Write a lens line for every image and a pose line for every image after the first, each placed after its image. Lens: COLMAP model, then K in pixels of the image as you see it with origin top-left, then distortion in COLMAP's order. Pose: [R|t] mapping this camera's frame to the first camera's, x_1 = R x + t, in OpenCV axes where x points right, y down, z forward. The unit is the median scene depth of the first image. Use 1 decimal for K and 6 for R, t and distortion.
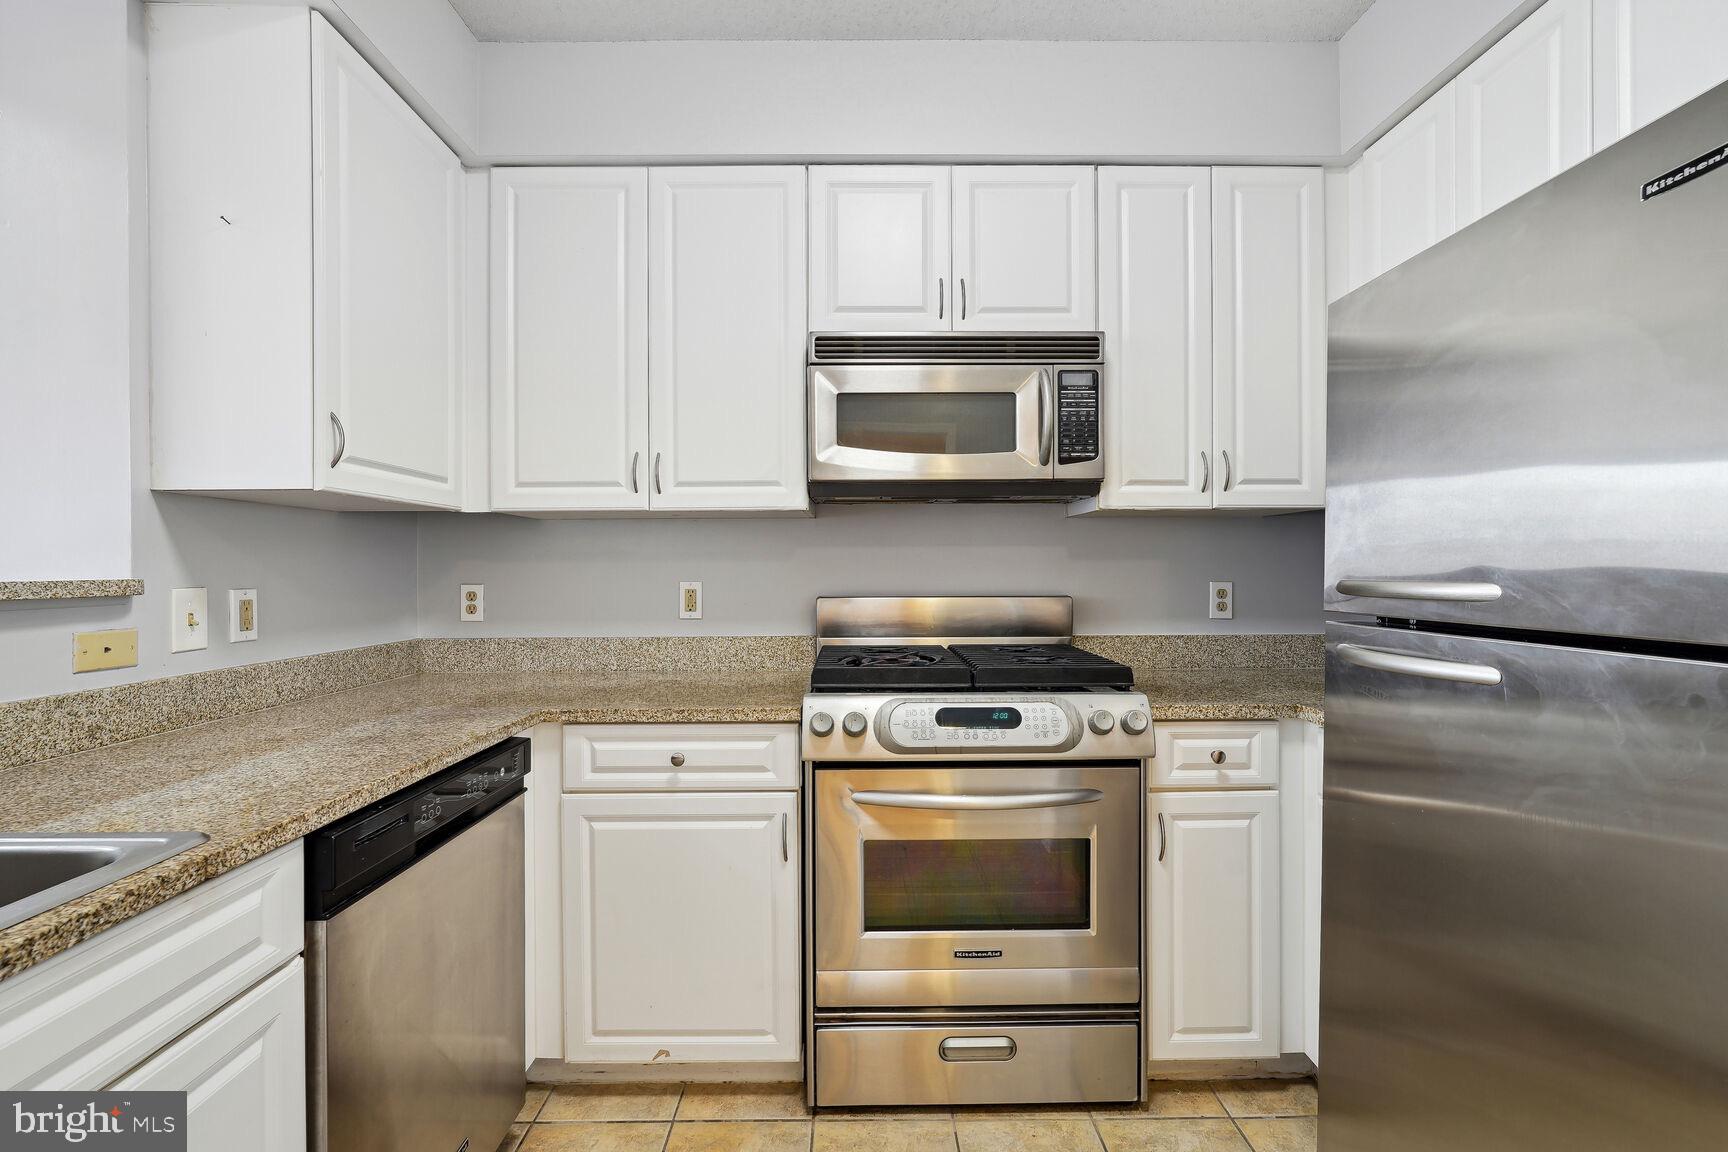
lens RADIAL K [[763.6, 0, 859.4], [0, 763.6, 570.9], [0, 0, 1]] dist [-0.016637, 0.006249]
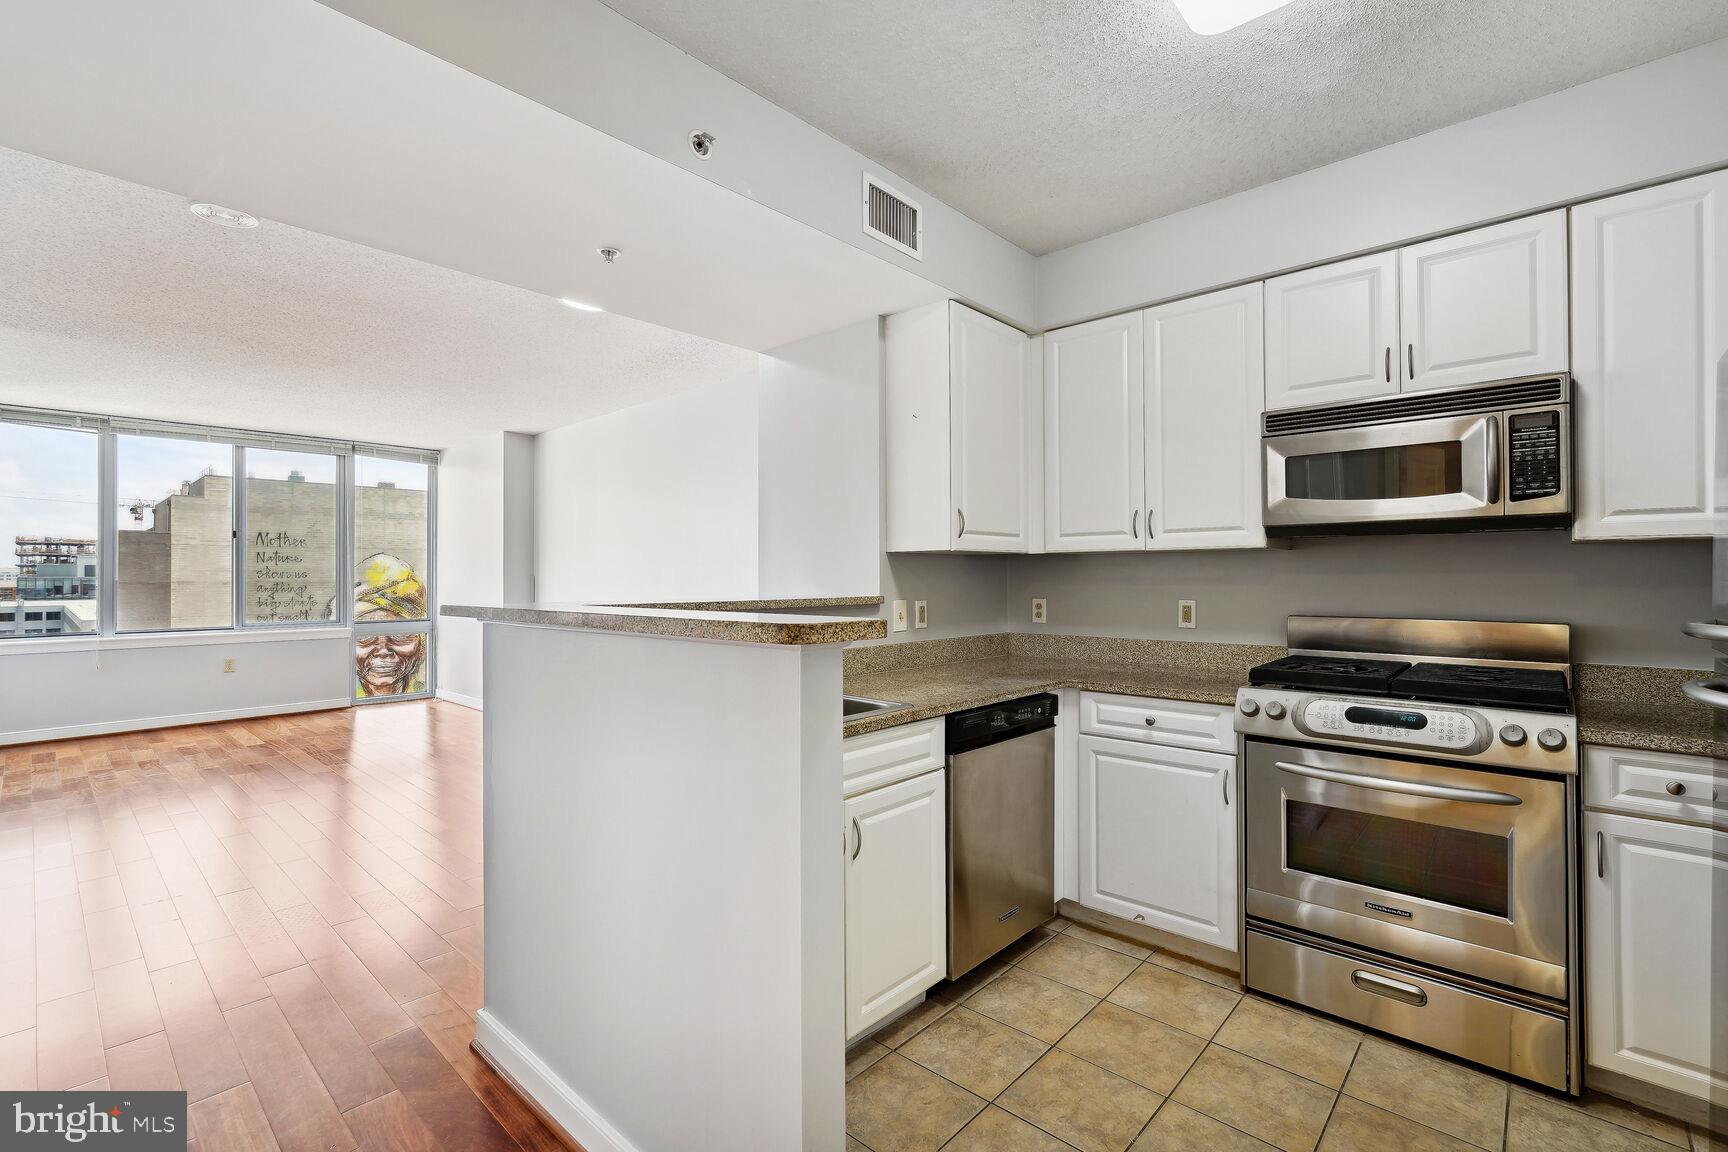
lens RADIAL K [[763.6, 0, 861.8], [0, 763.6, 569.9], [0, 0, 1]] dist [-0.016637, 0.006249]
pose [[0.731885, -0.002977, -0.681421, 0.363066], [-0.001221, 0.999983, -0.005681, -0.039936], [0.681427, 0.004989, 0.731870, -0.477328]]
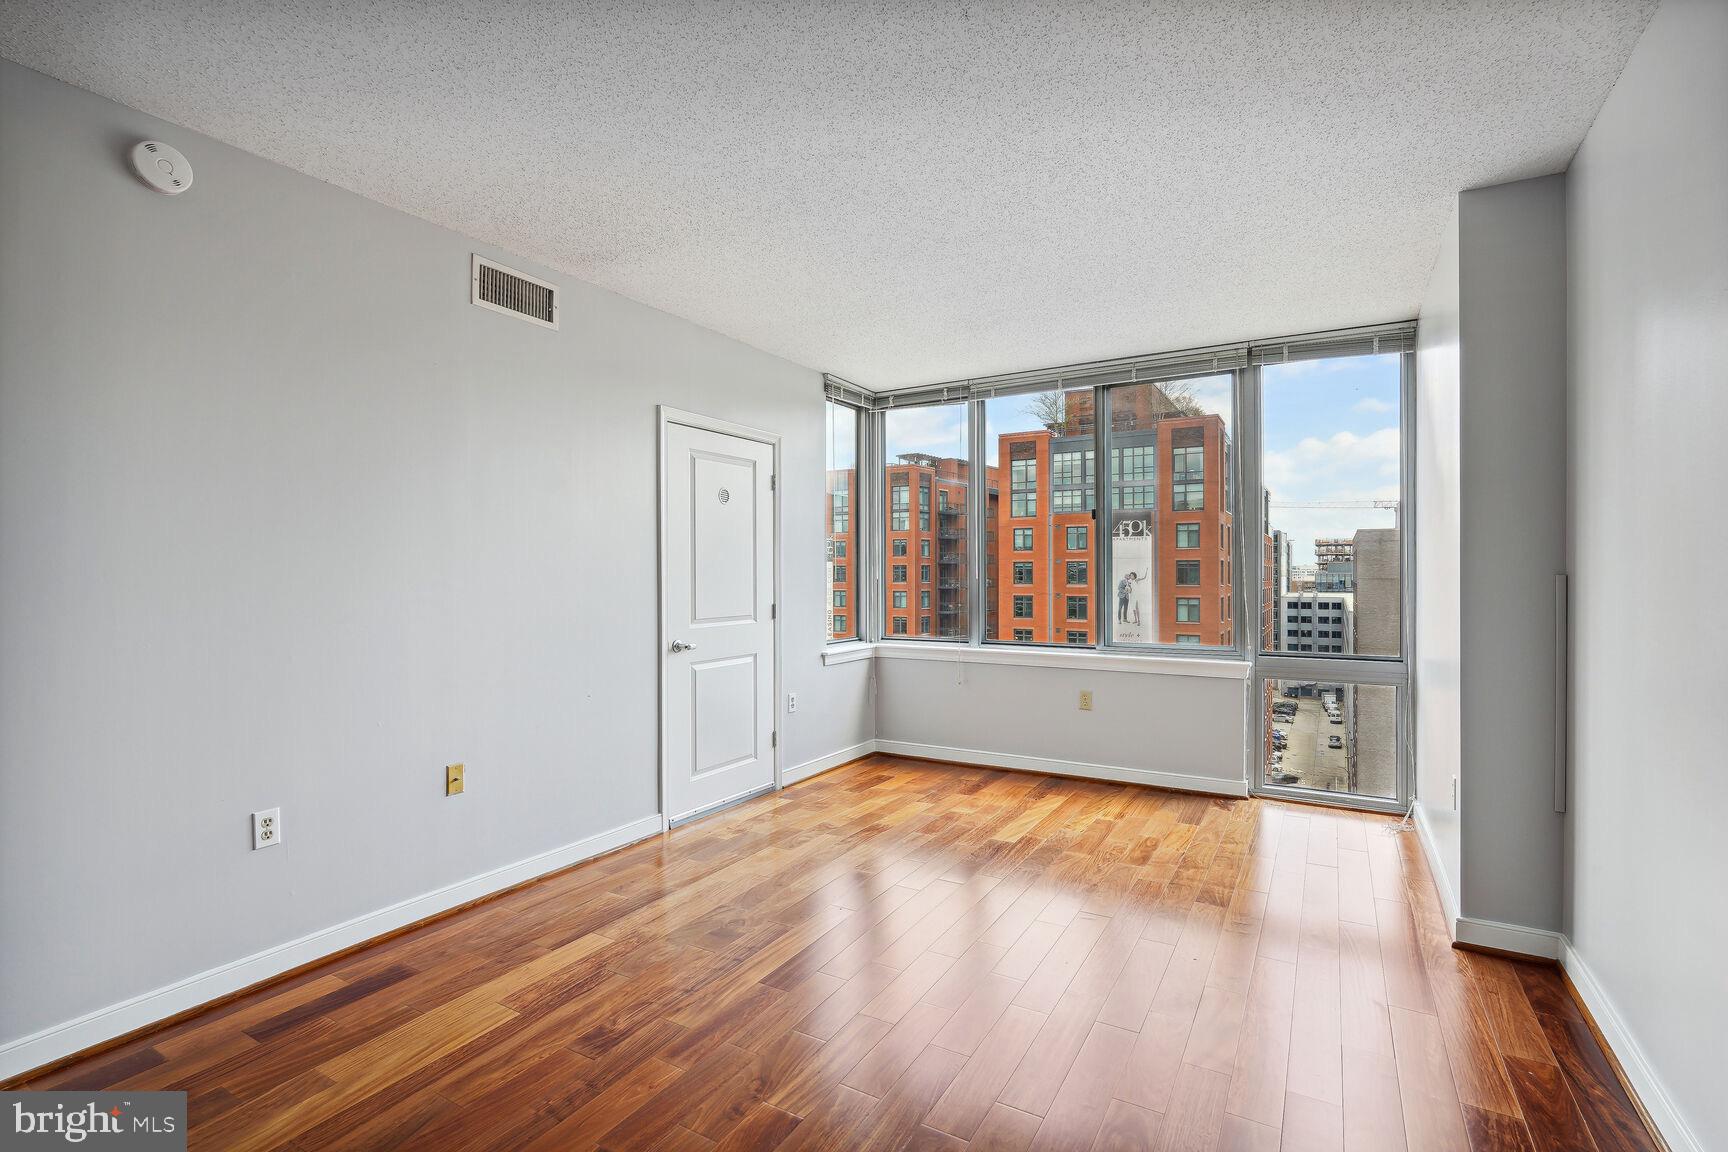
lens RADIAL K [[804.9, 0, 865.9], [0, 804.9, 574.6], [0, 0, 1]] dist [-0.013601, 0.003689]
pose [[-0.512789, 0.005206, -0.858499, -1.778375], [0.003631, 0.999986, 0.003896, -0.037990], [0.858507, -0.001119, -0.512800, 0.984253]]
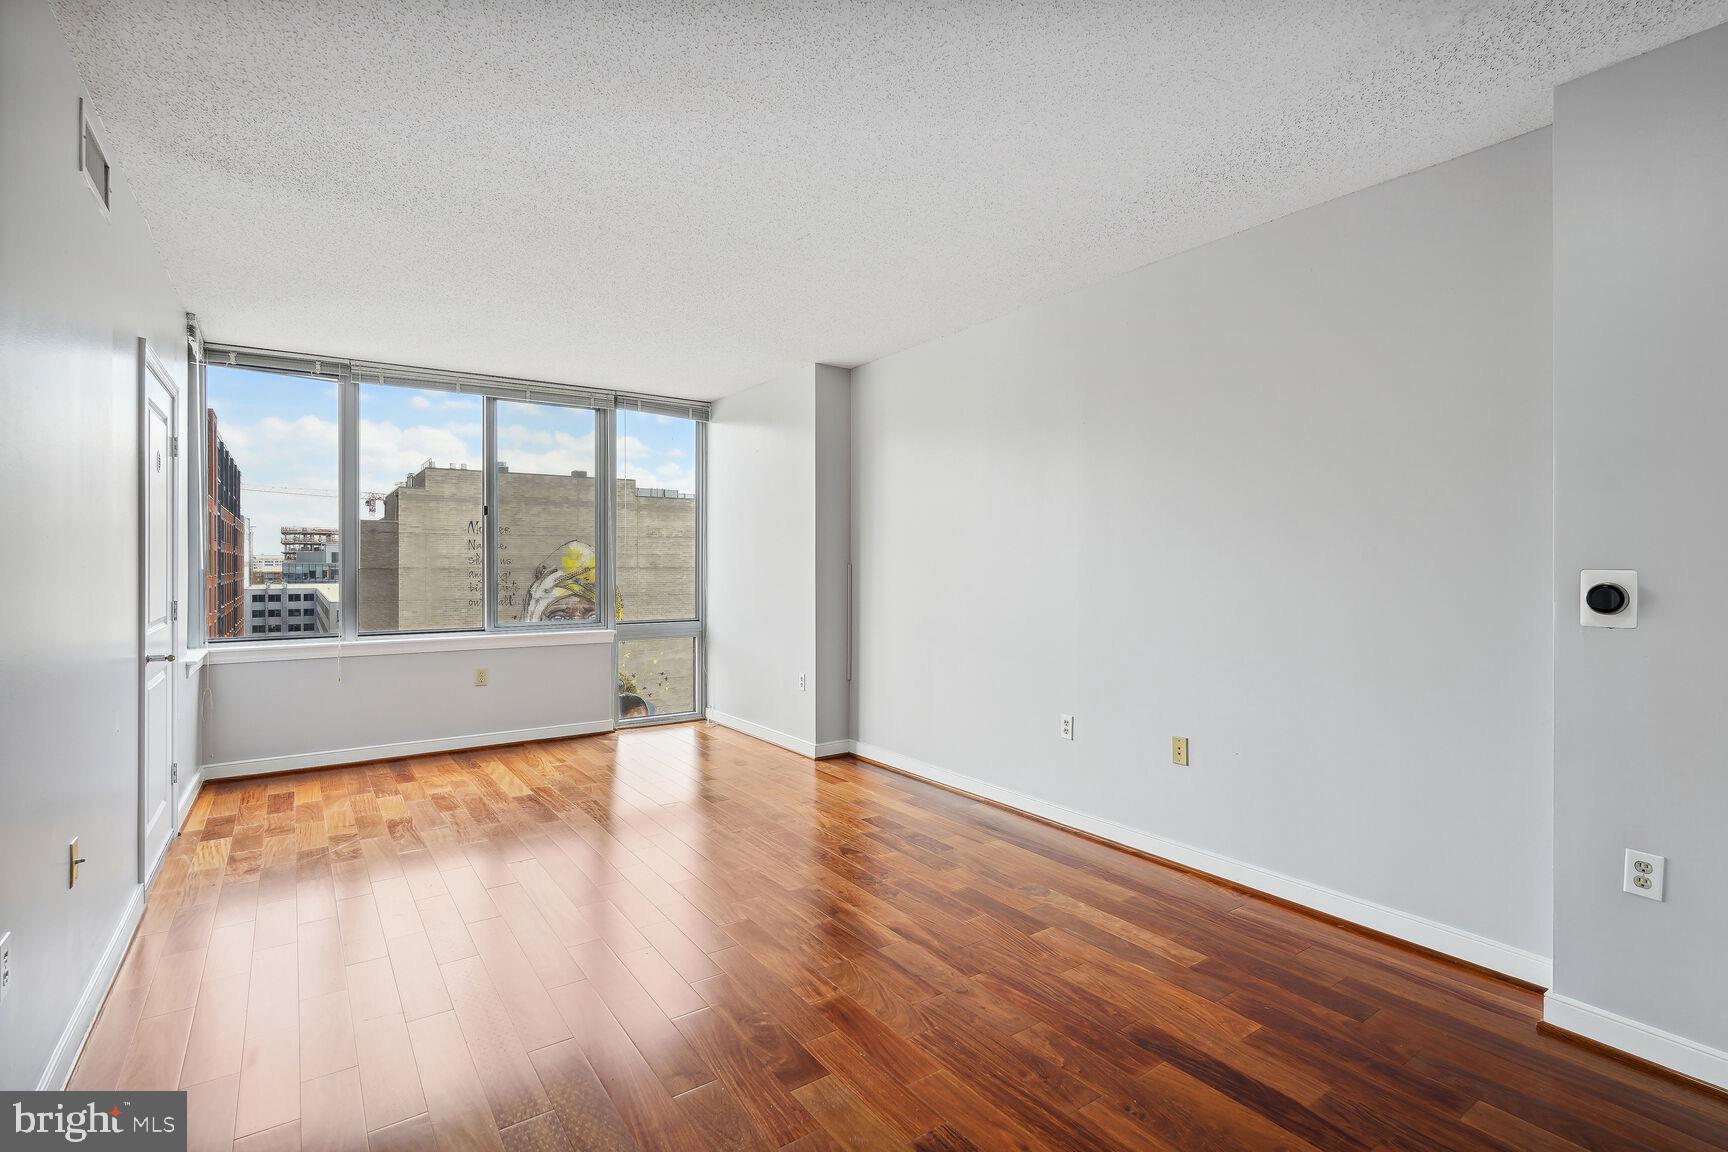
lens RADIAL K [[804.9, 0, 864.5], [0, 804.9, 562.7], [0, 0, 1]] dist [-0.013601, 0.003689]
pose [[0.571578, 0.003230, -0.820541, -1.147248], [-0.002469, 0.999994, 0.002217, -0.041492], [0.820544, 0.000758, 0.571583, -0.423995]]
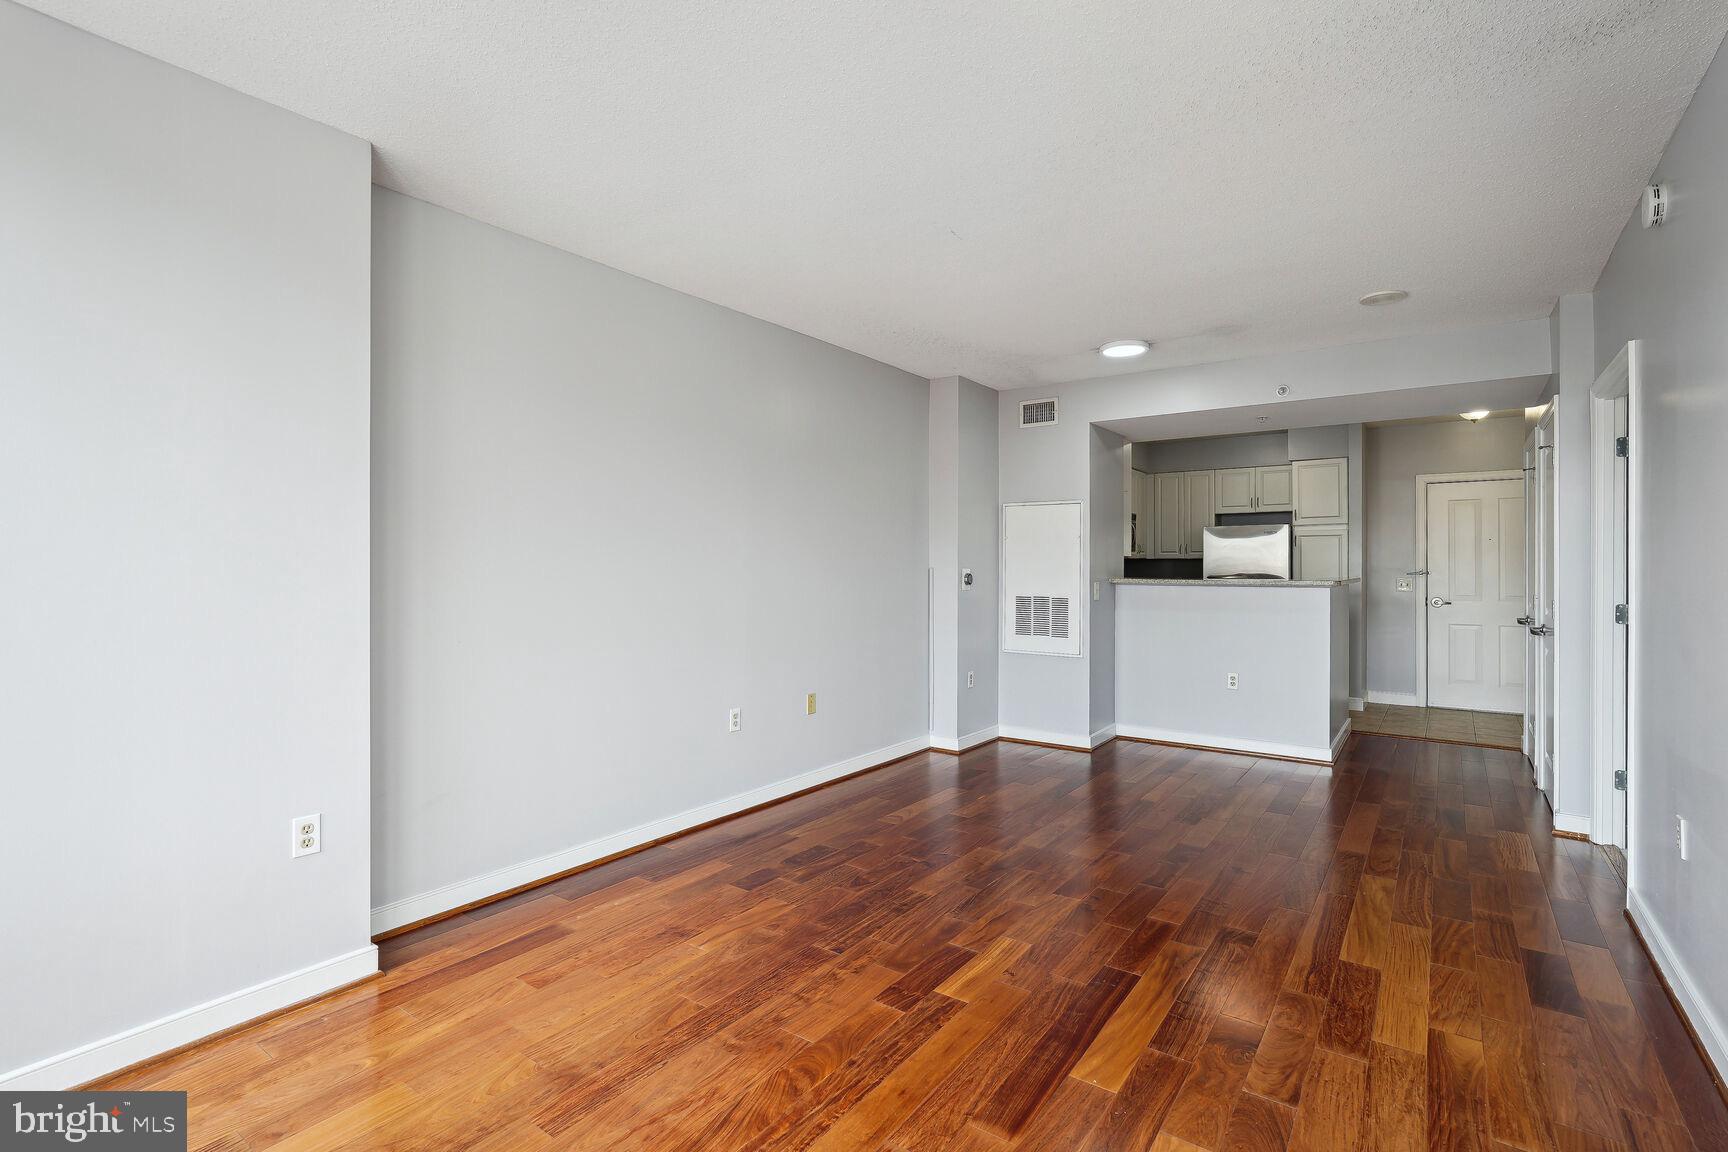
lens RADIAL K [[804.9, 0, 863.4], [0, 804.9, 561.2], [0, 0, 1]] dist [-0.013601, 0.003689]
pose [[0.598690, 0.007903, 0.800942, -4.424945], [-0.001355, 0.999960, -0.008854, -0.030647], [-0.800979, 0.004216, 0.598677, -0.416302]]
